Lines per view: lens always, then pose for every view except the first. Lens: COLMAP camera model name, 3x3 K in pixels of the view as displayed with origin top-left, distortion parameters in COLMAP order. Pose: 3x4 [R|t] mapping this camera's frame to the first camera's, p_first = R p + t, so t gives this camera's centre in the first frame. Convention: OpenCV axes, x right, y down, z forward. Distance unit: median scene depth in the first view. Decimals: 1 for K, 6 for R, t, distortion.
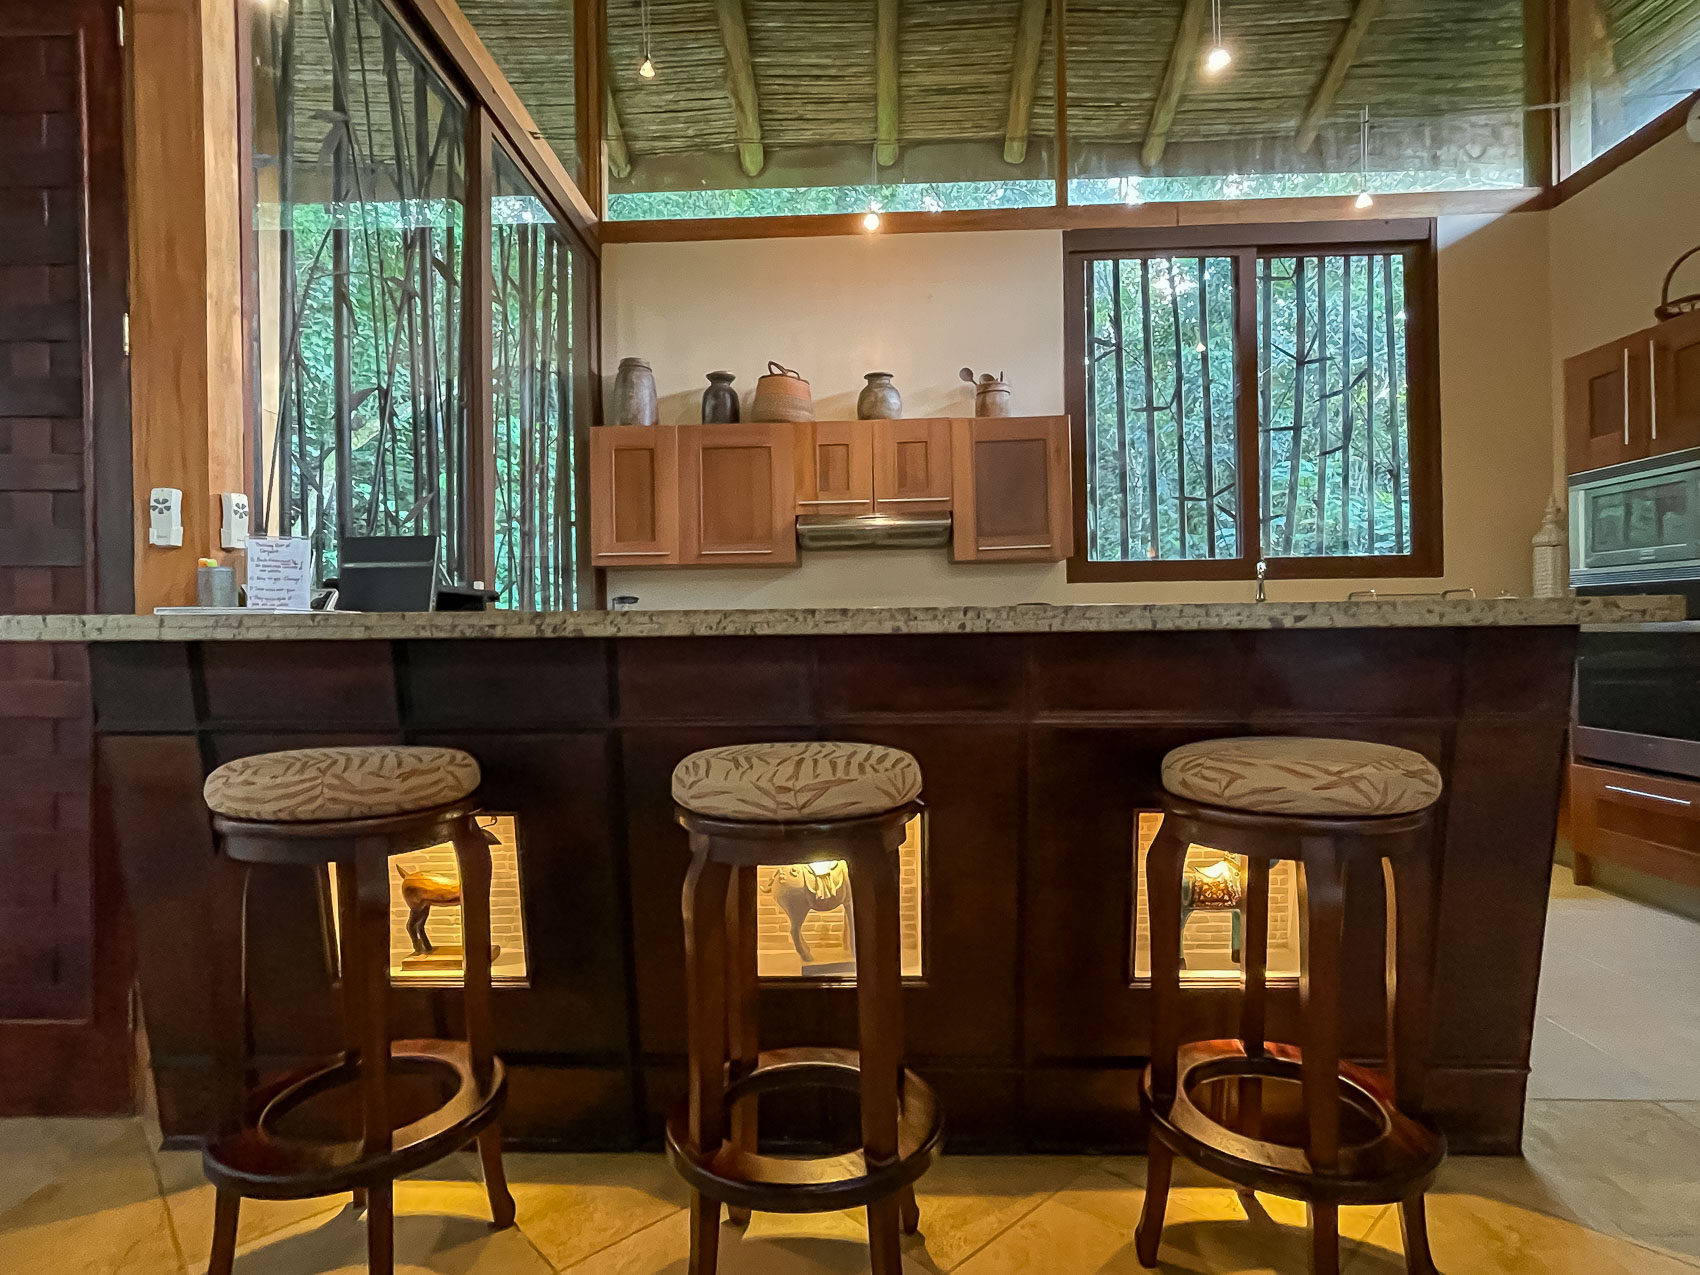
lens RADIAL K [[915.4, 0, 835.9], [0, 915.4, 634.1], [0, 0, 1]] dist [0.001375, 0.000632]
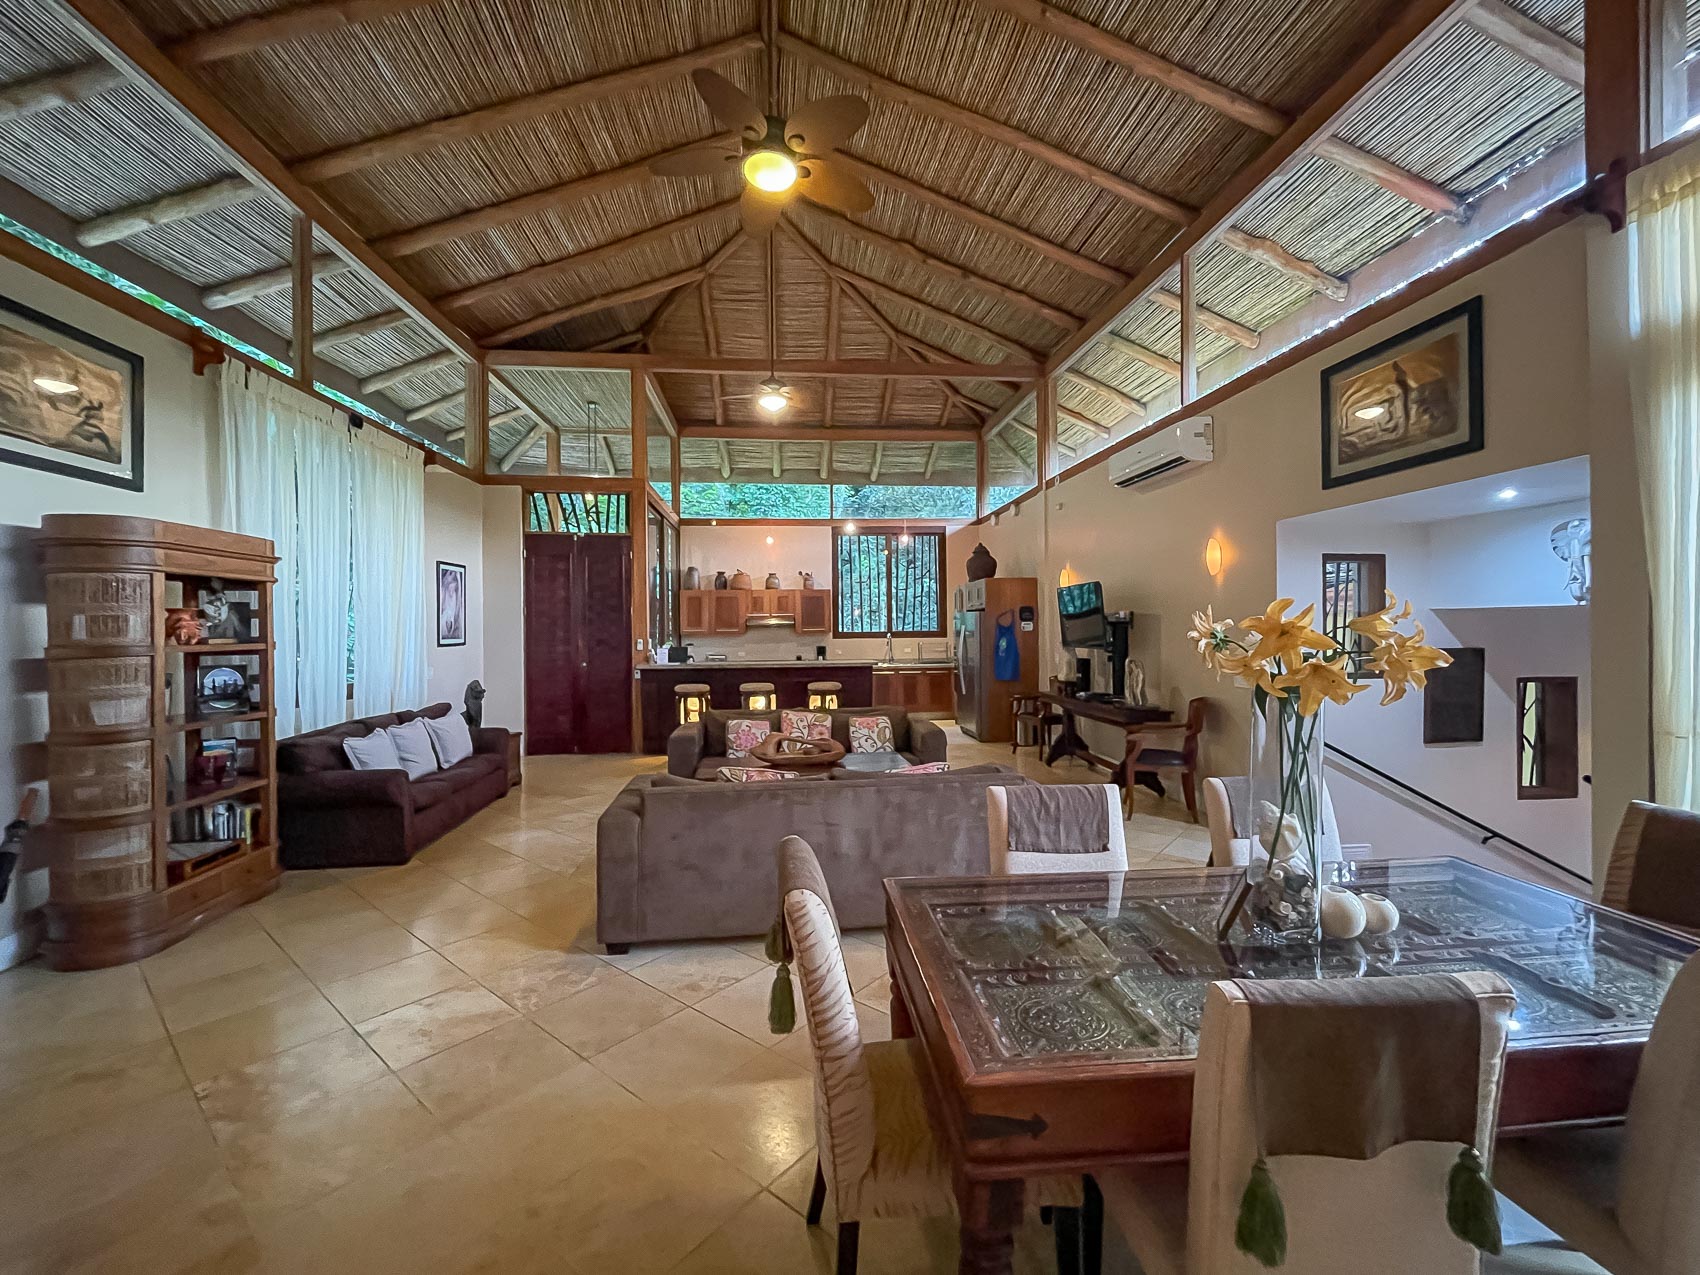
lens RADIAL K [[700.3, 0, 849.7], [0, 700.3, 625.8], [0, 0, 1]] dist [-0.004781, 0.000921]
pose [[0.989867, 0.004215, 0.141936, -0.031102], [-0.004169, 0.999991, -0.000620, -0.103349], [-0.141937, 0.000022, 0.989876, -1.436088]]
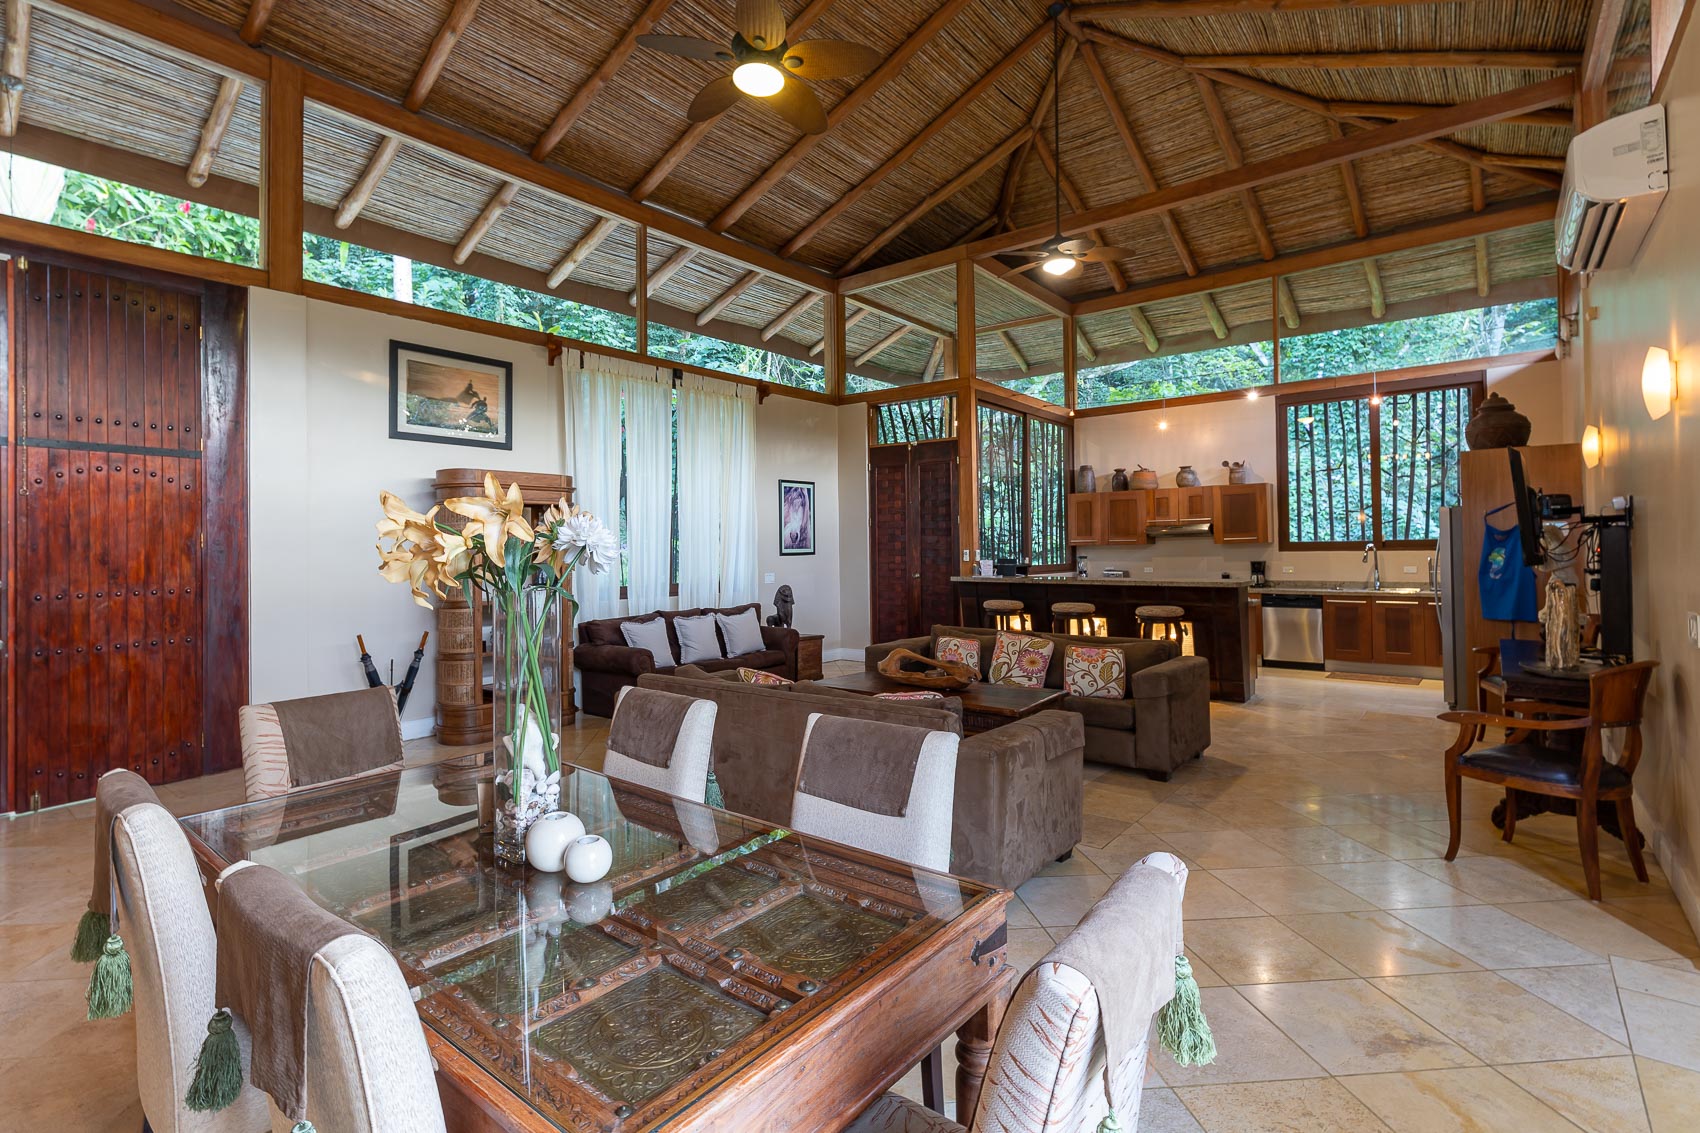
lens RADIAL K [[808.0, 0, 808.7], [0, 808.0, 532.7], [0, 0, 1]] dist [0.001904, -0.000488]
pose [[0.792834, -0.007901, -0.609386, 0.570391], [0.004036, 0.999962, -0.007714, -0.094938], [0.609424, 0.003656, 0.792836, -1.339766]]
